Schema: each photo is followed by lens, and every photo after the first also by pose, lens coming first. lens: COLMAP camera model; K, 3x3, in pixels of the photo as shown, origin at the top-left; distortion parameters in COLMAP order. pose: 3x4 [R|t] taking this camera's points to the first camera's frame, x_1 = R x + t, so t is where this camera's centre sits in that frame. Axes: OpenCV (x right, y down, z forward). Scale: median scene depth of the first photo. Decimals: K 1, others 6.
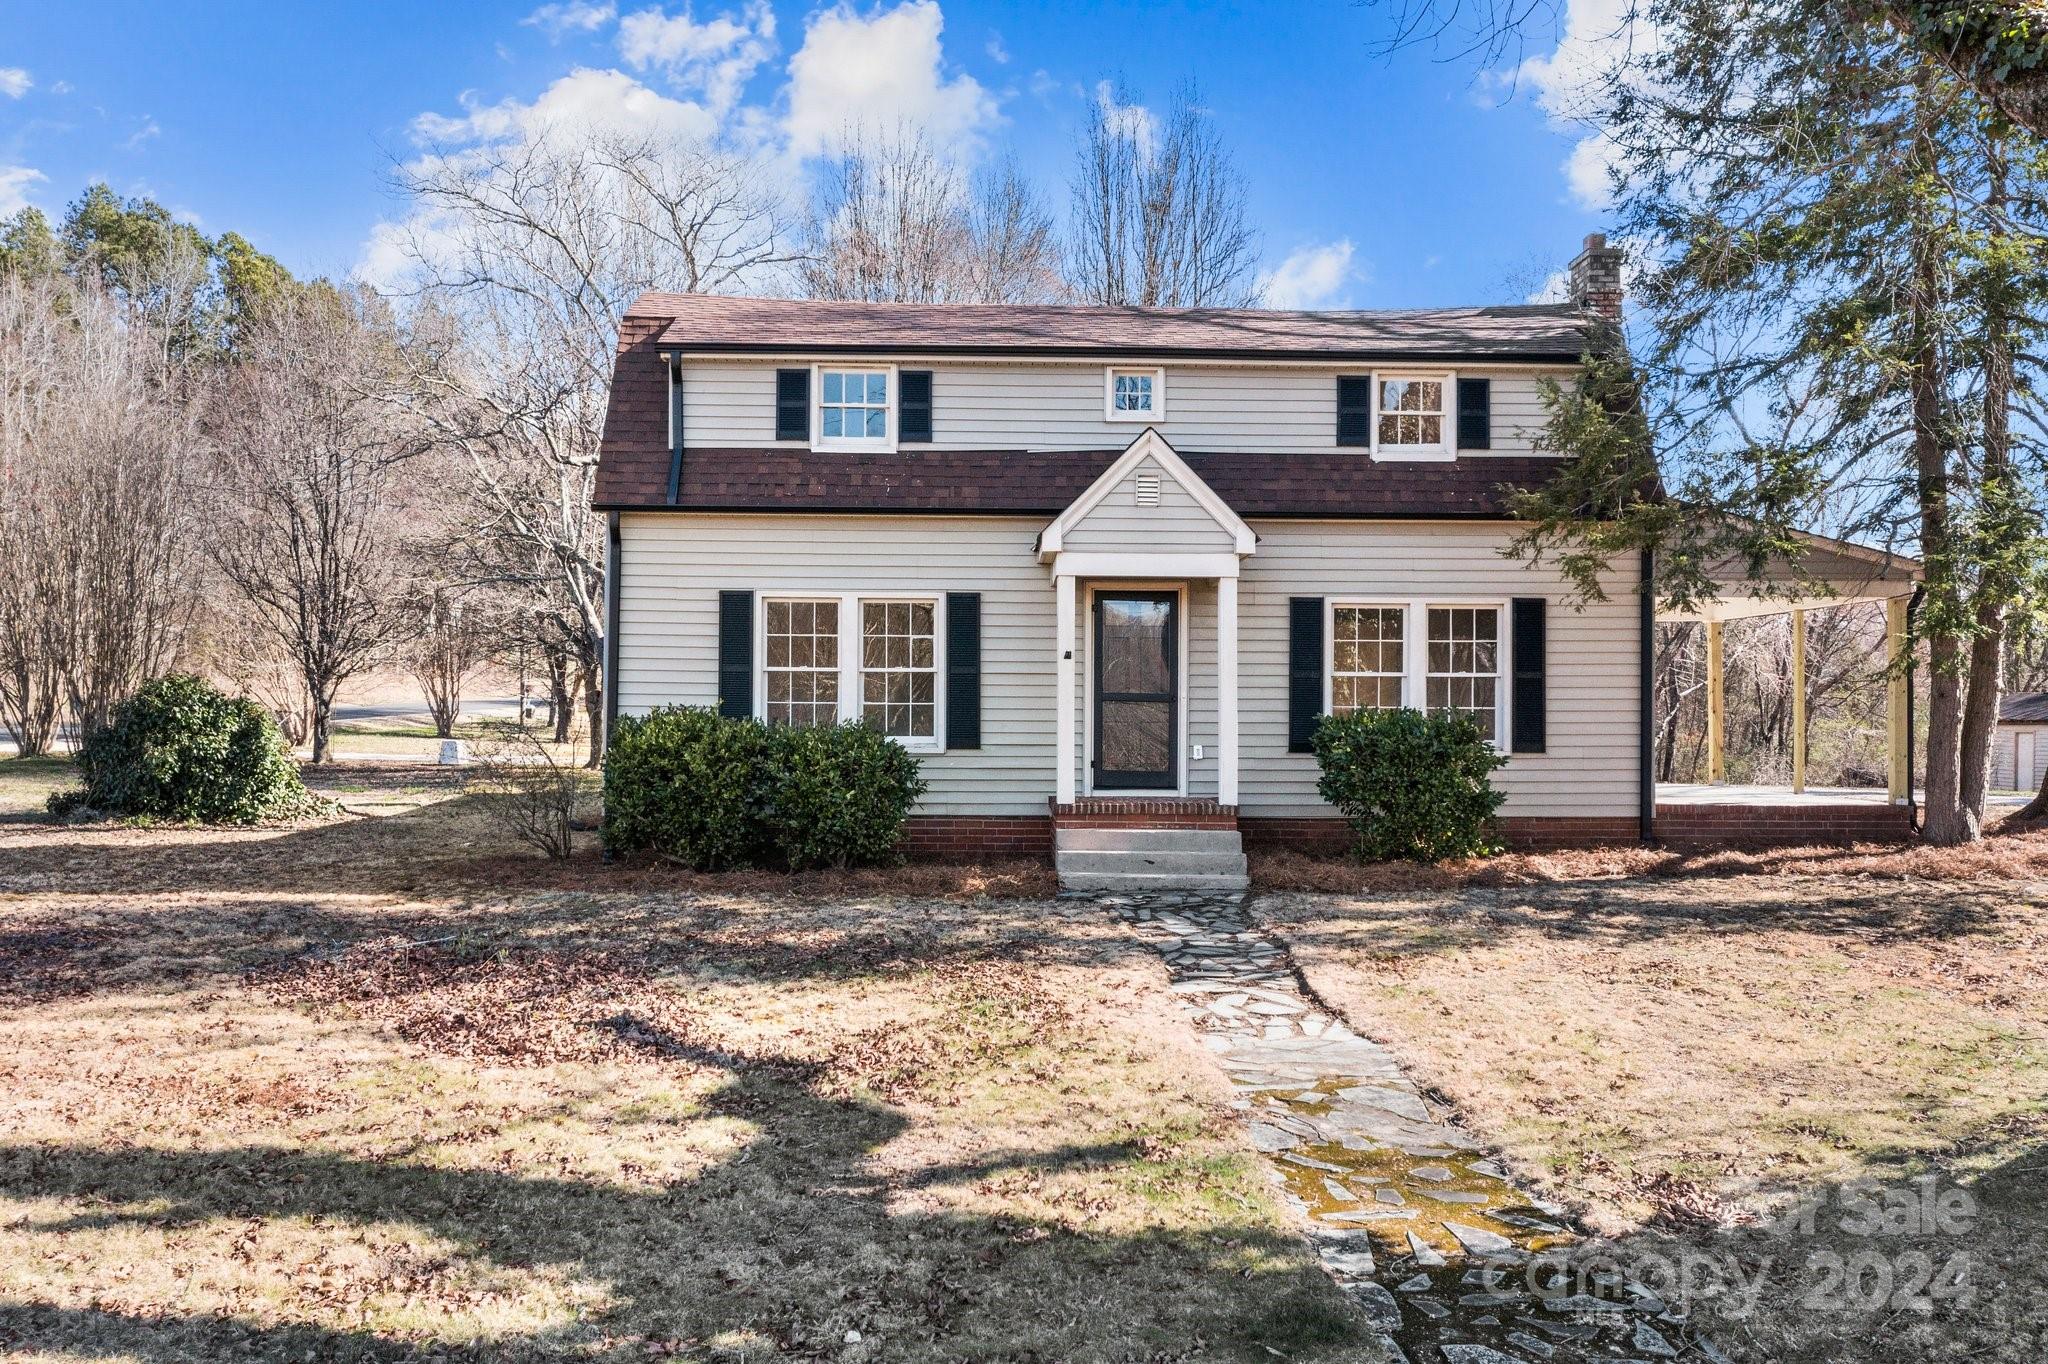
lens RADIAL K [[1644.2, 0, 1019.8], [0, 1644.2, 686.2], [0, 0, 1]] dist [-0.006396, 0.014411]
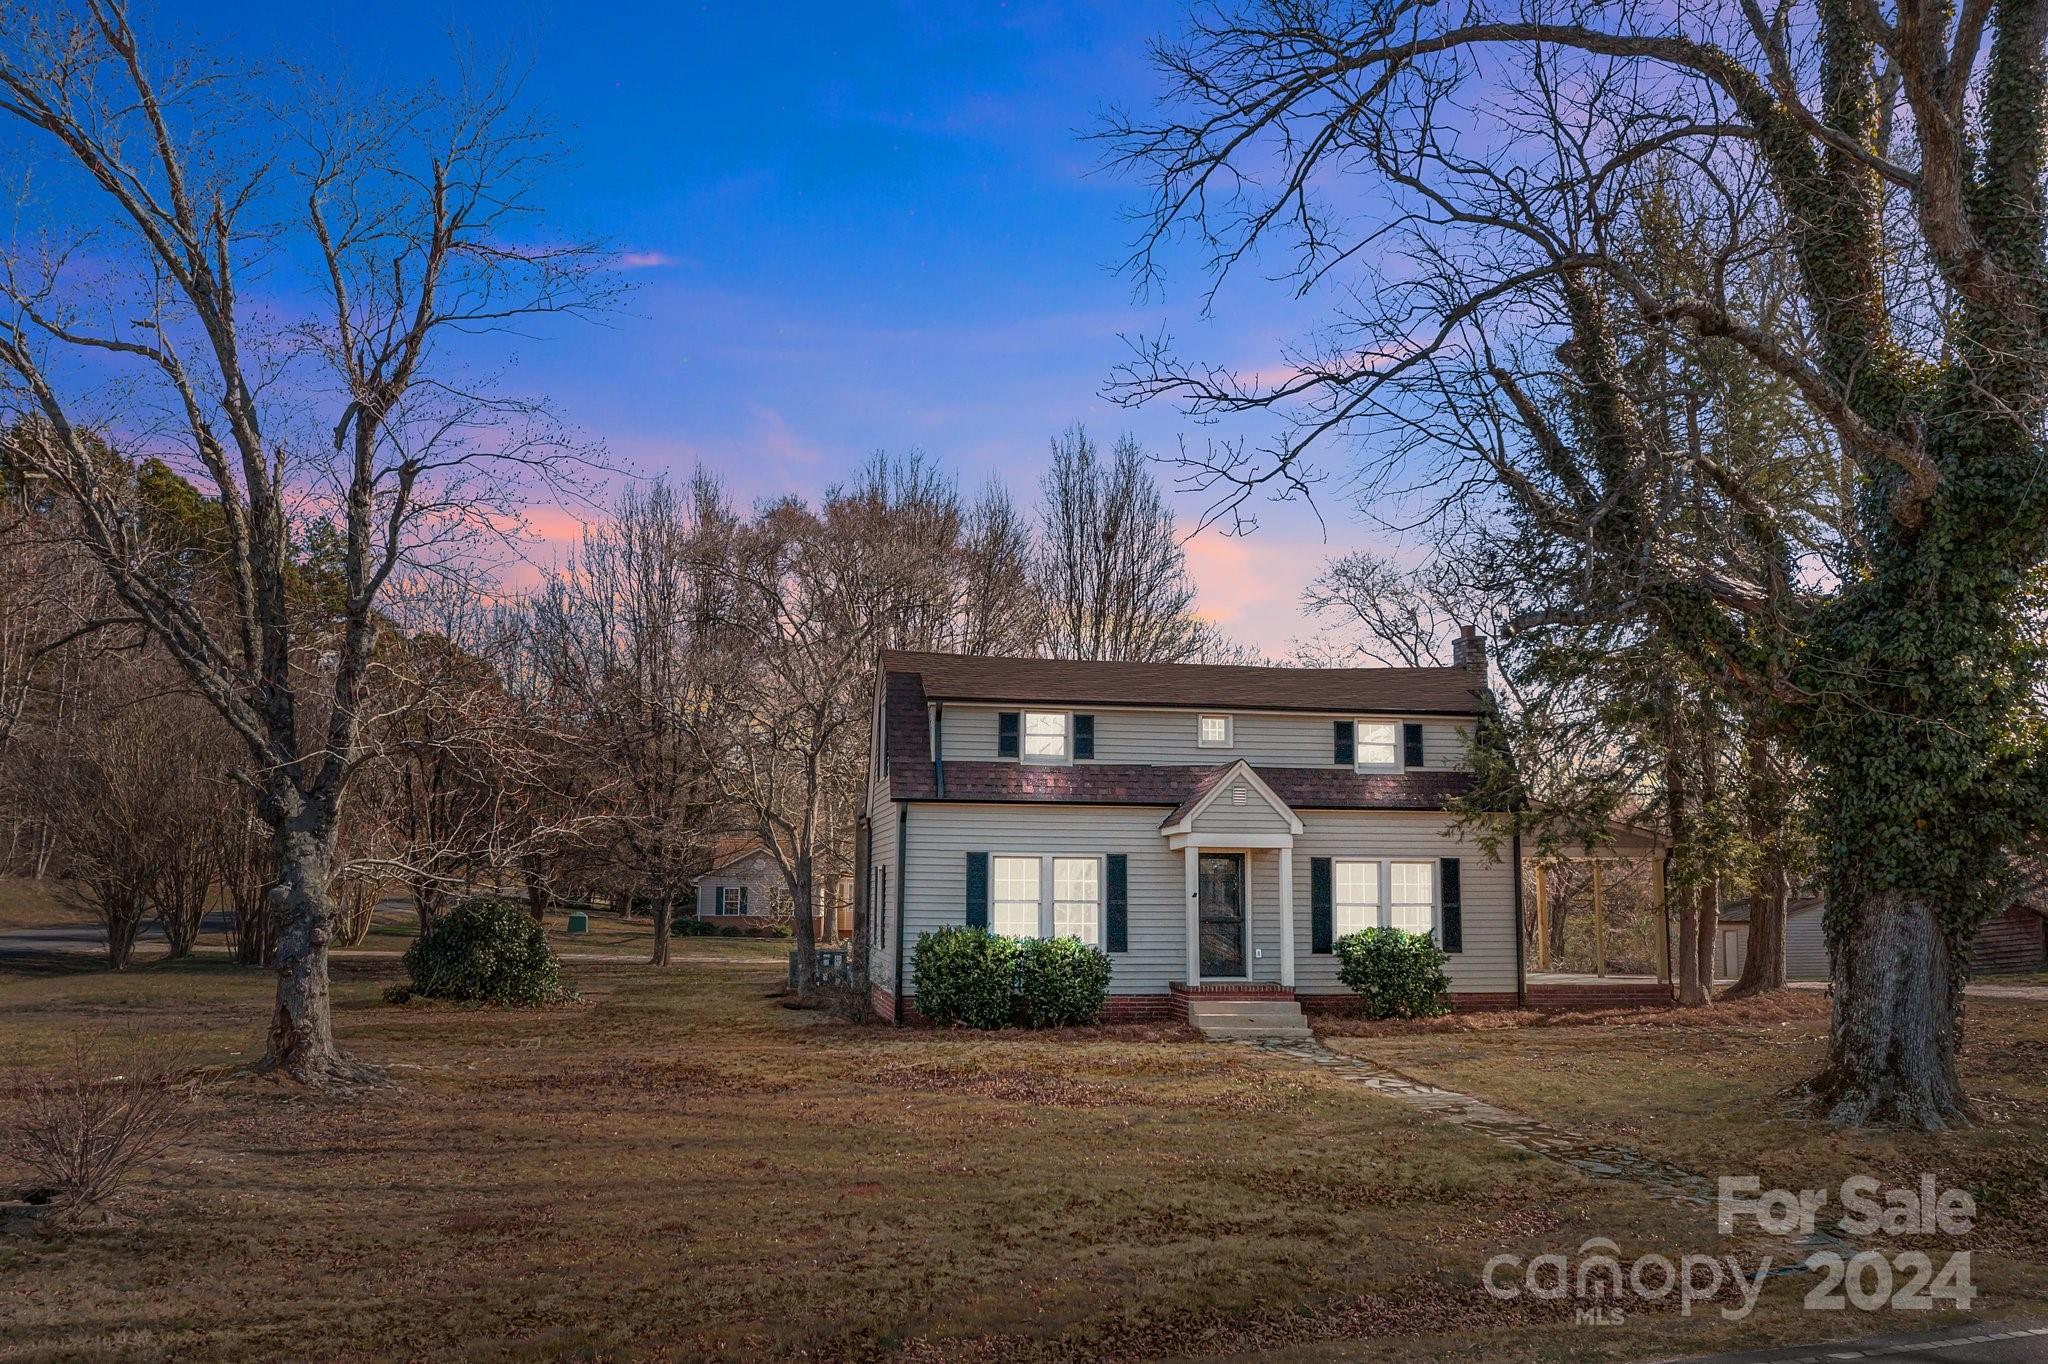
lens RADIAL K [[1644.2, 0, 1019.8], [0, 1644.2, 686.2], [0, 0, 1]] dist [-0.006396, 0.014411]
pose [[0.989381, 0.019409, 0.144042, -0.362093], [-0.002662, 0.993297, -0.115558, -0.033628], [-0.145319, 0.113948, 0.982801, -0.584934]]
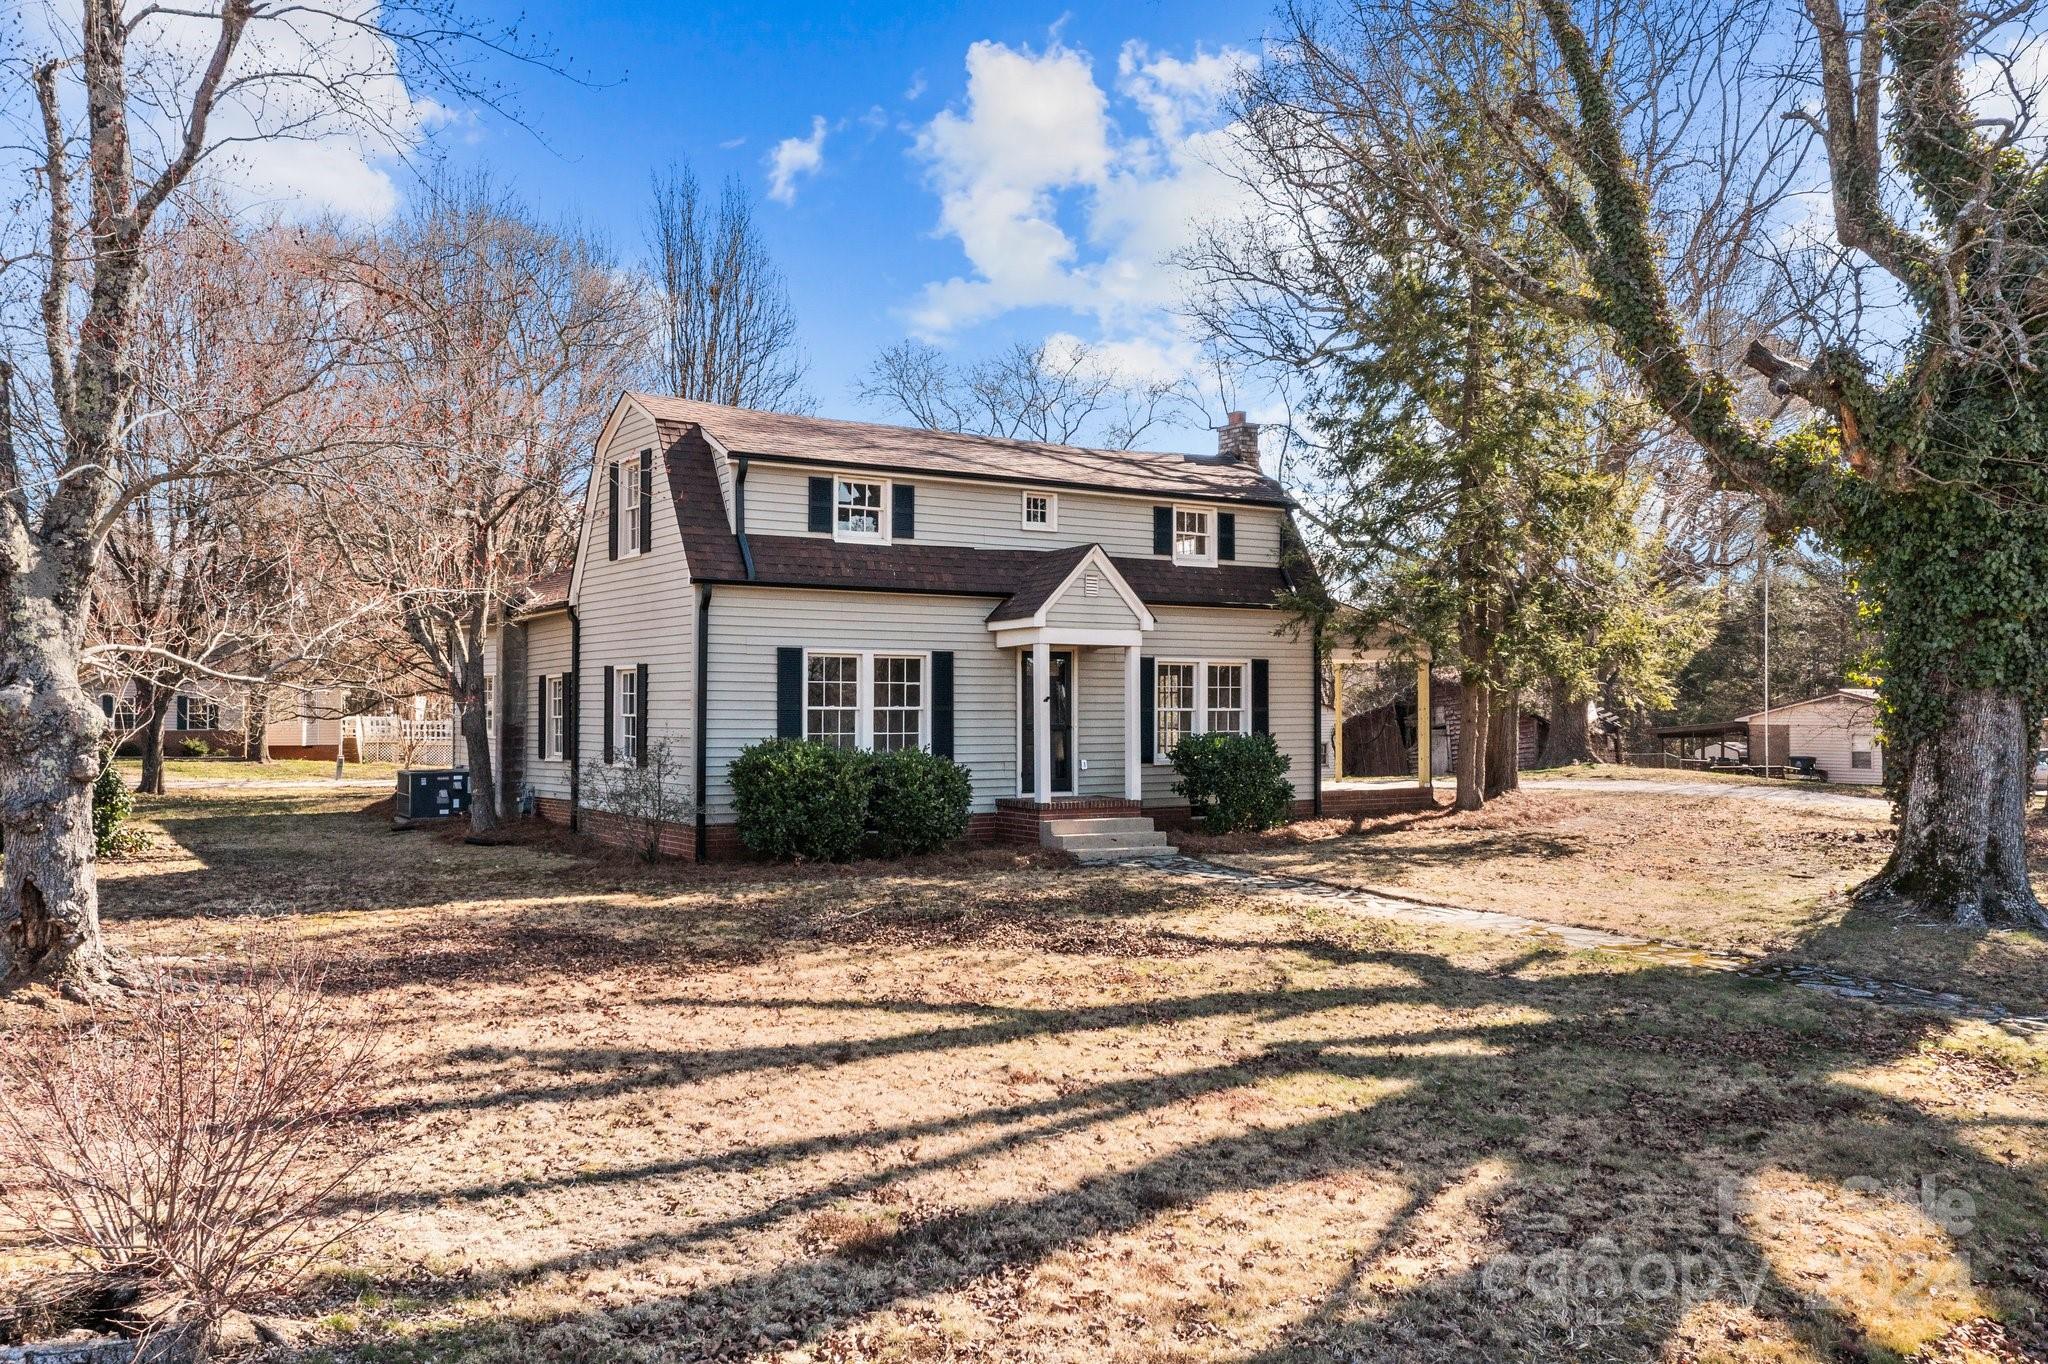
lens RADIAL K [[1644.2, 0, 1019.8], [0, 1644.2, 686.2], [0, 0, 1]] dist [-0.006396, 0.014411]
pose [[0.852681, 0.001928, 0.522428, -0.691655], [-0.001385, 0.999998, -0.001431, -0.026250], [-0.522430, 0.000496, 0.852682, -0.195280]]
